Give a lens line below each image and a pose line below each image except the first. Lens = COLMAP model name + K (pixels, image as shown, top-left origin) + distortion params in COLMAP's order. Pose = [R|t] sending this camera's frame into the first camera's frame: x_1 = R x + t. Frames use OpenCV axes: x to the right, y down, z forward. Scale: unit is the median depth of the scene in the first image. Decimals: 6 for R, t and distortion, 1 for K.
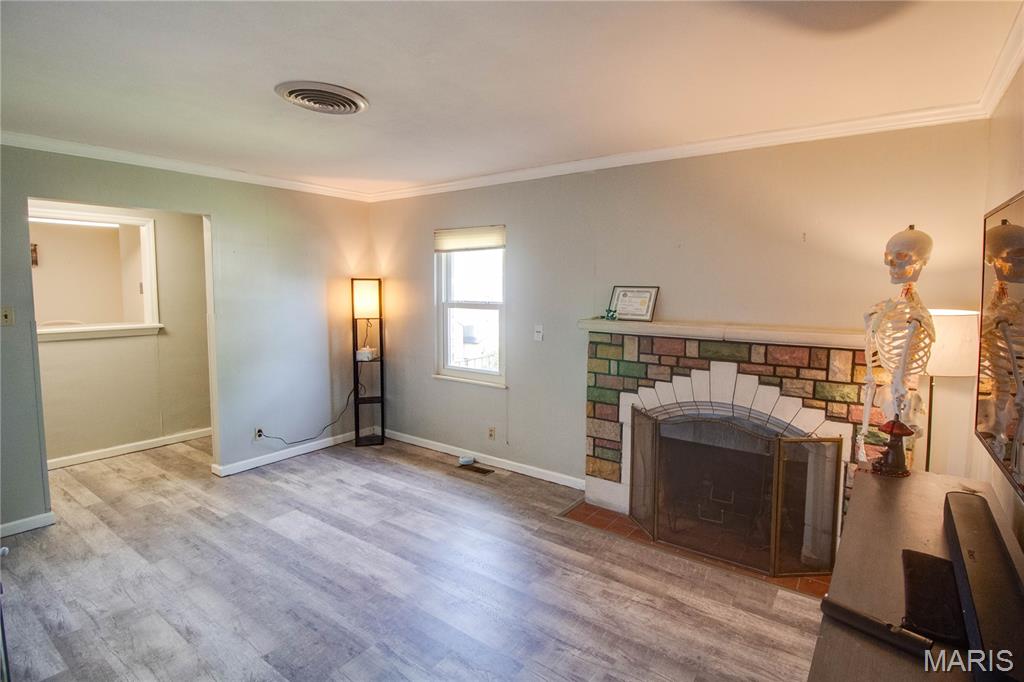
lens RADIAL K [[483.1, 0, 514.9], [0, 483.1, 324.9], [0, 0, 1]] dist [0.001676, -0.014425]
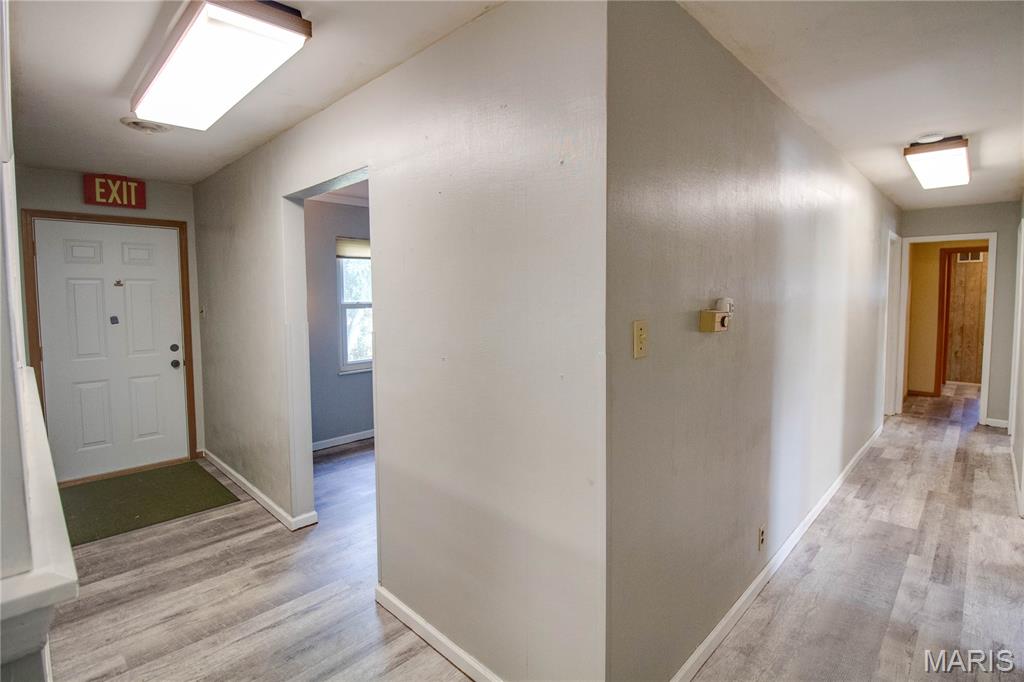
lens RADIAL K [[483.1, 0, 514.9], [0, 483.1, 324.9], [0, 0, 1]] dist [0.001676, -0.014425]
pose [[0.150389, -0.062799, 0.986630, -1.233714], [0.093498, 0.994411, 0.049042, -0.018124], [-0.984196, 0.084873, 0.155421, 0.482981]]
